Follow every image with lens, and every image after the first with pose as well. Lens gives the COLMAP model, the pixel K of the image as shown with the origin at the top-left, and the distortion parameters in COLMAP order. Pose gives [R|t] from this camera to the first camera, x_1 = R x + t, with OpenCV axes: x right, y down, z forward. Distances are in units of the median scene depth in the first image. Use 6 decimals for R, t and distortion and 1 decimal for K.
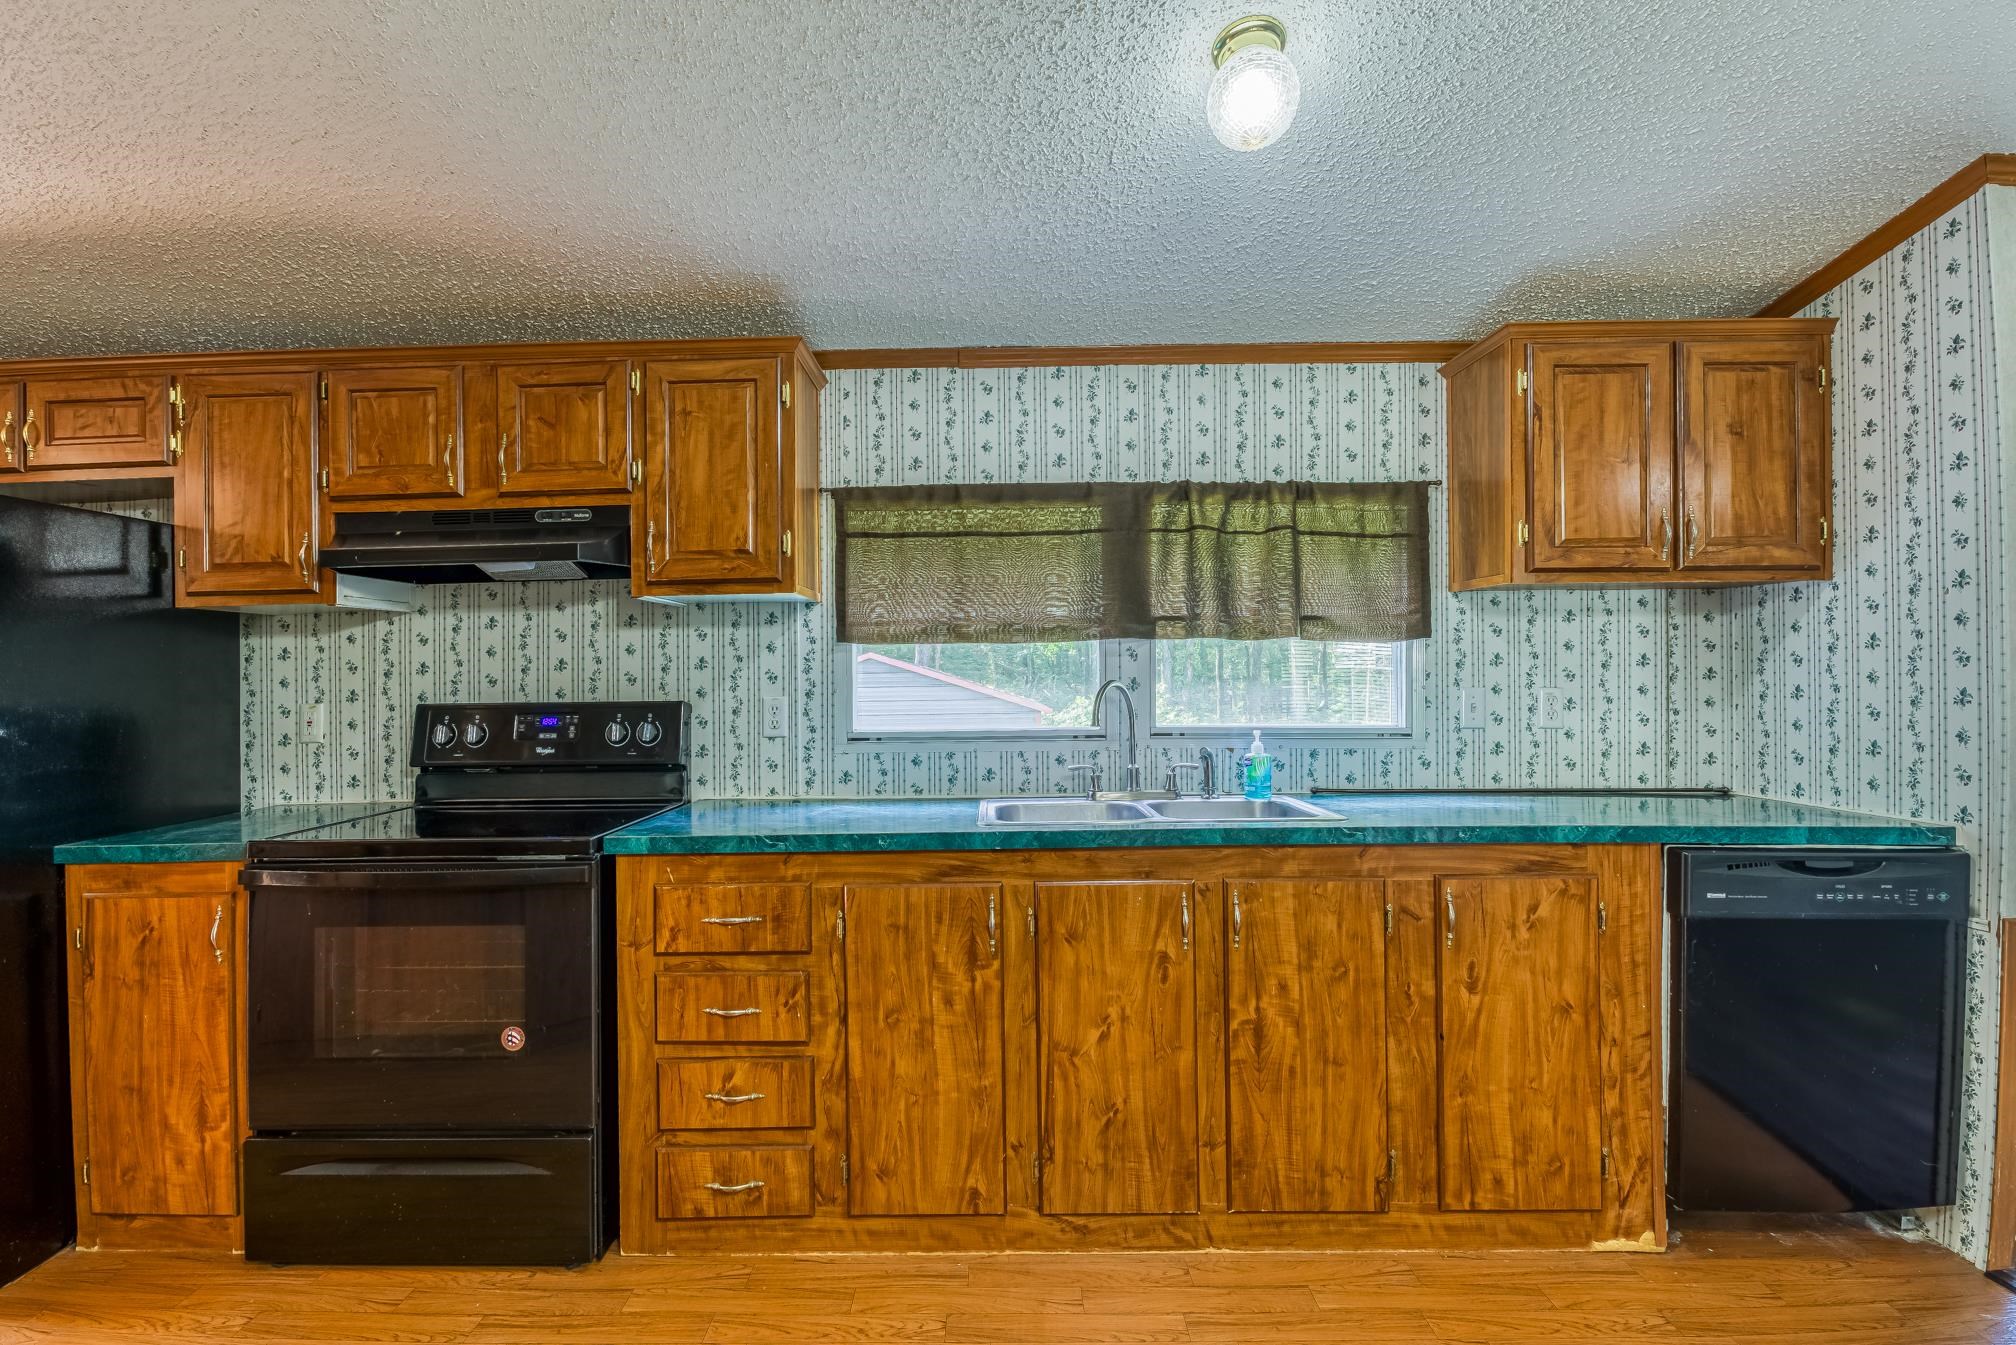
lens RADIAL K [[903.3, 0, 975.9], [0, 903.3, 654.9], [0, 0, 1]] dist [-0.006808, -0.000564]
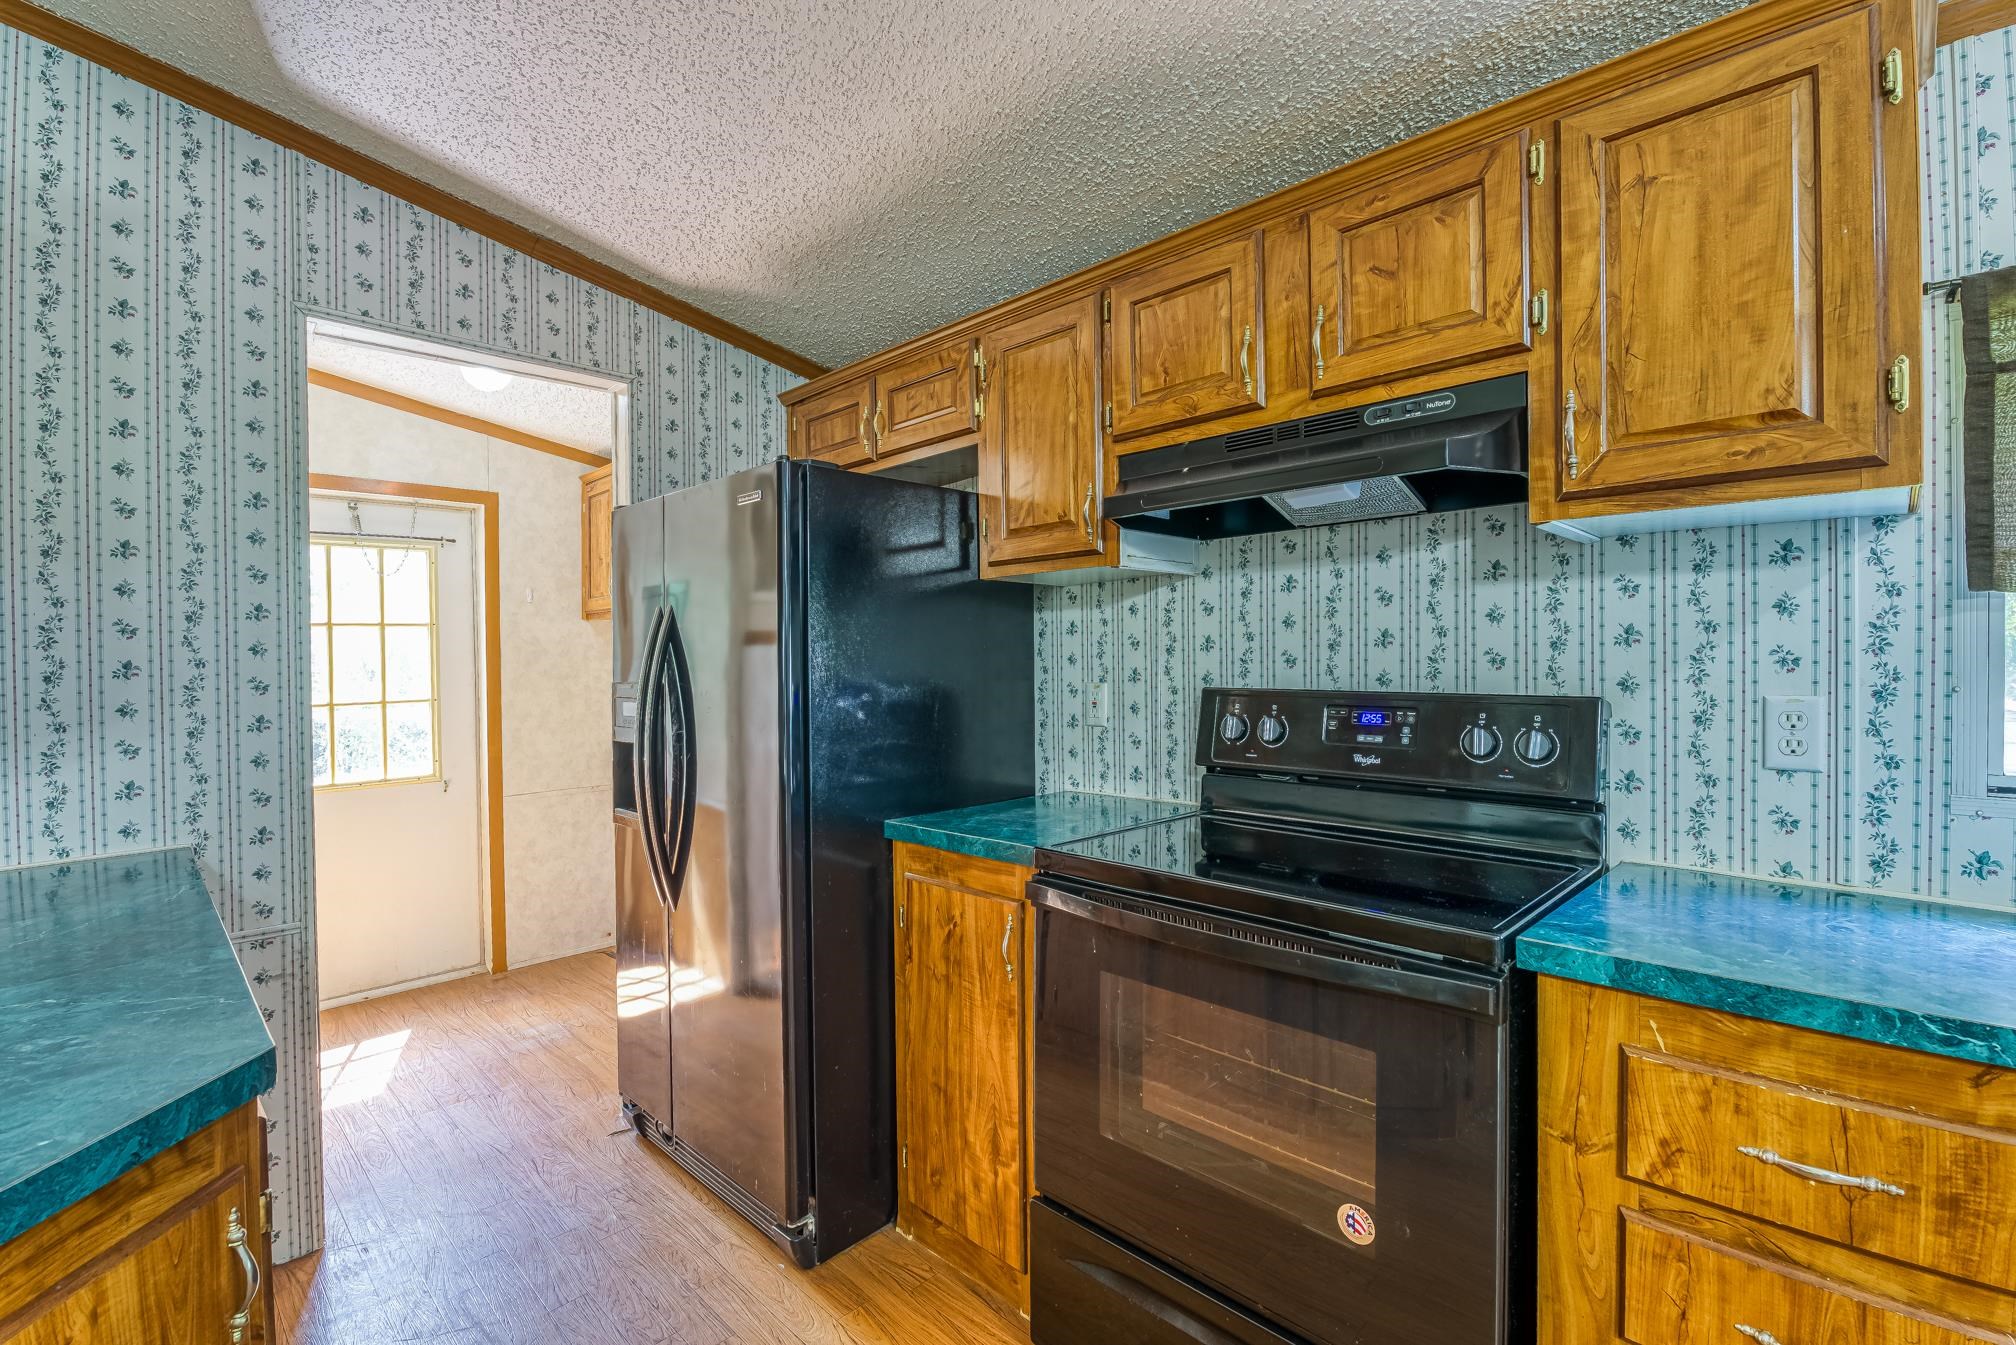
lens RADIAL K [[903.3, 0, 975.9], [0, 903.3, 654.9], [0, 0, 1]] dist [-0.006808, -0.000564]
pose [[0.719257, 0.009319, -0.694682, -0.221744], [0.005648, 0.999799, 0.019260, 0.009382], [0.694721, -0.017777, 0.719059, 0.299914]]
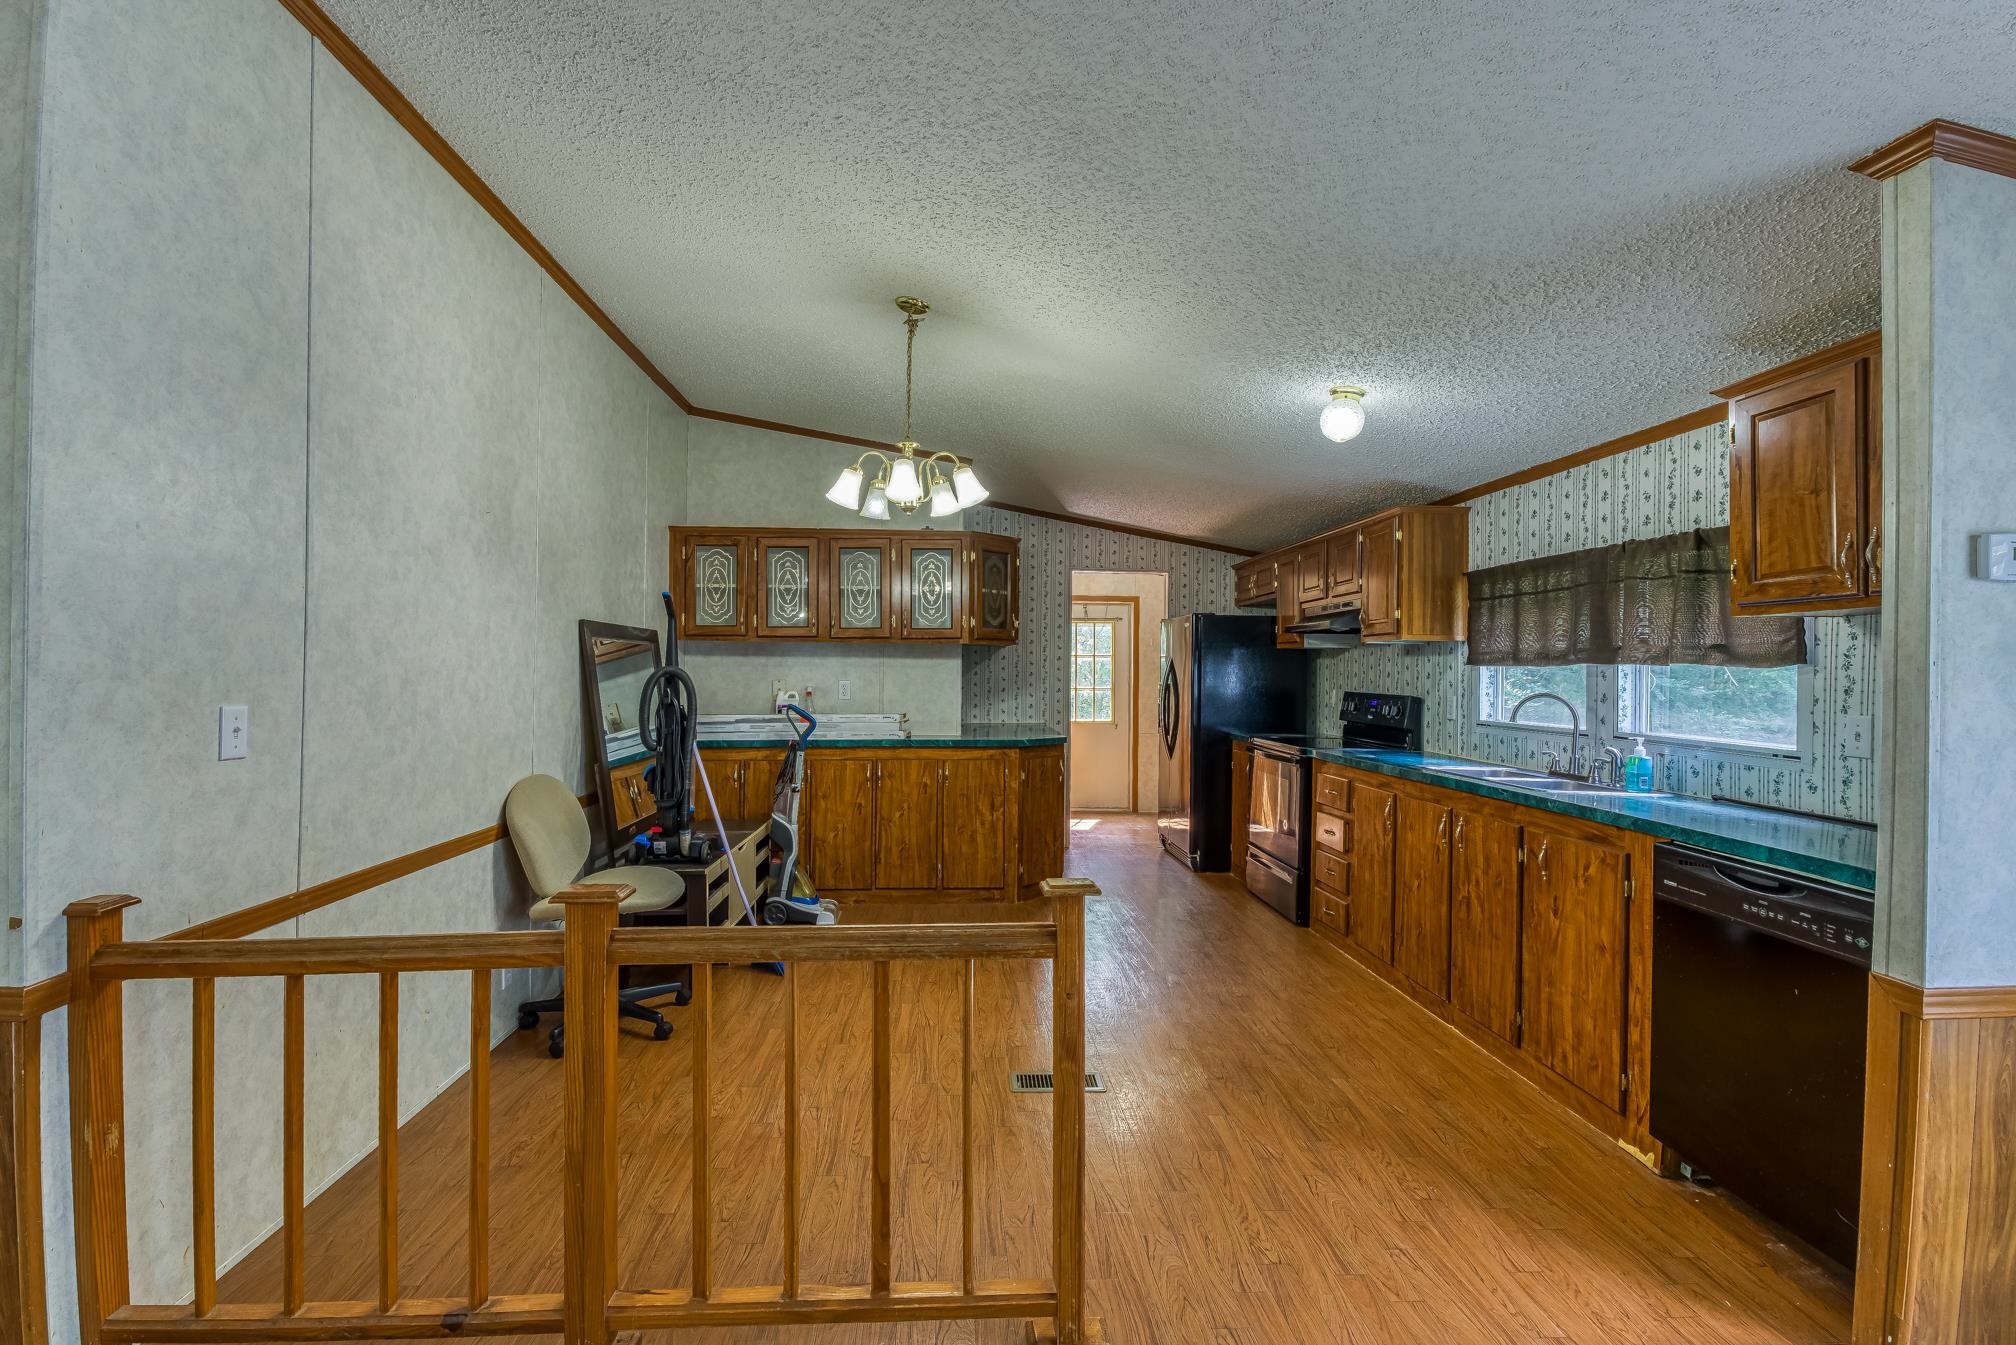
lens RADIAL K [[899.7, 0, 980.8], [0, 899.7, 659.8], [0, 0, 1]] dist [-0.001574, -0.008828]
pose [[0.072379, 0.001783, -0.997376, 1.538489], [-0.005187, 0.999986, 0.001411, -0.021593], [0.997364, 0.005071, 0.072387, -0.004713]]
